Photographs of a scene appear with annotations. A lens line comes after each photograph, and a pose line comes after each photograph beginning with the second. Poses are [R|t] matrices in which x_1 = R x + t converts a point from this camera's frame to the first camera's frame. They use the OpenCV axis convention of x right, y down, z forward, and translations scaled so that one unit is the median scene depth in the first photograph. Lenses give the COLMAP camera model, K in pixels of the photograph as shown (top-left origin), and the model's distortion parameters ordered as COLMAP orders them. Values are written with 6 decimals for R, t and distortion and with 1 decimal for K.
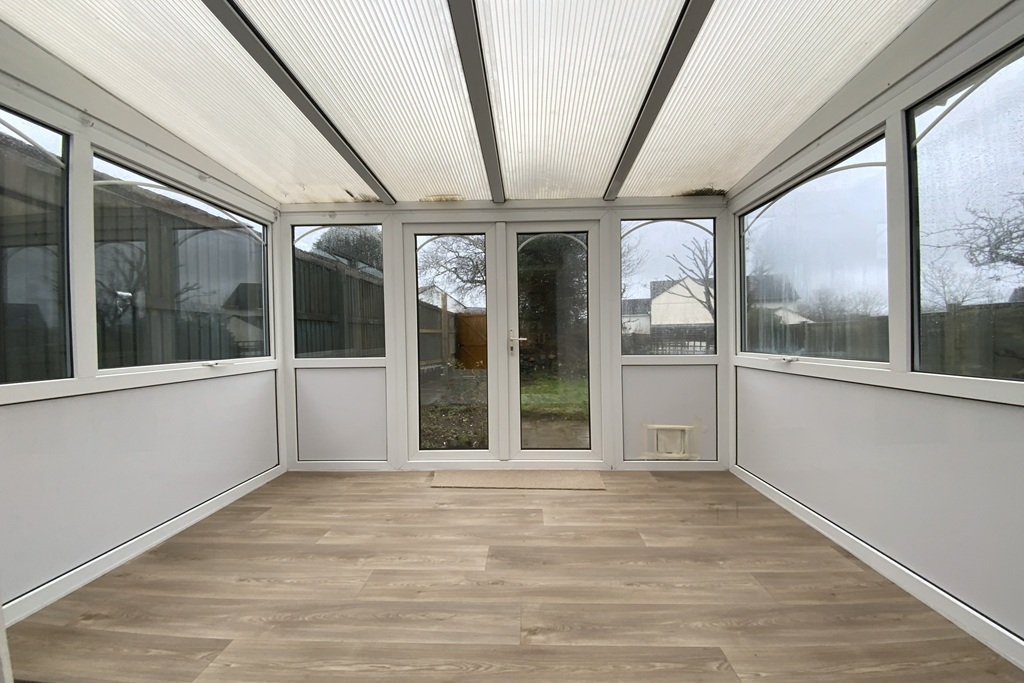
lens RADIAL K [[410.6, 0, 515.1], [0, 410.6, 343.5], [0, 0, 1]] dist [0.025157, -0.022497]
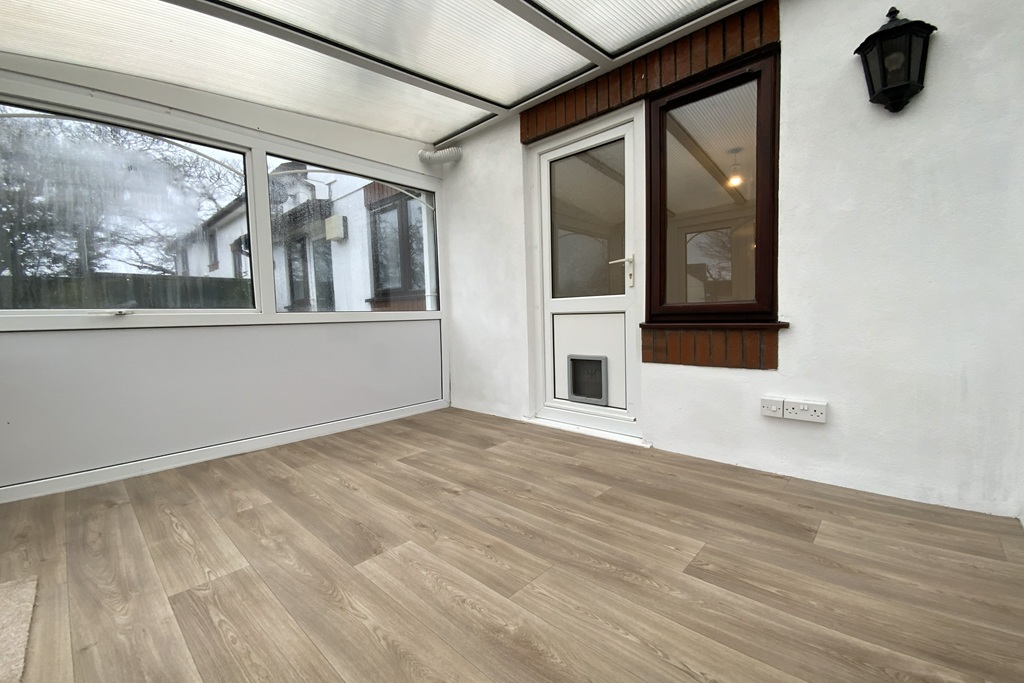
lens RADIAL K [[410.6, 0, 515.1], [0, 410.6, 343.5], [0, 0, 1]] dist [0.025157, -0.022497]
pose [[-0.751045, -0.009612, 0.660181, -0.806646], [0.043456, 0.997006, 0.063953, 0.118991], [-0.658819, 0.076720, -0.748379, 1.515263]]
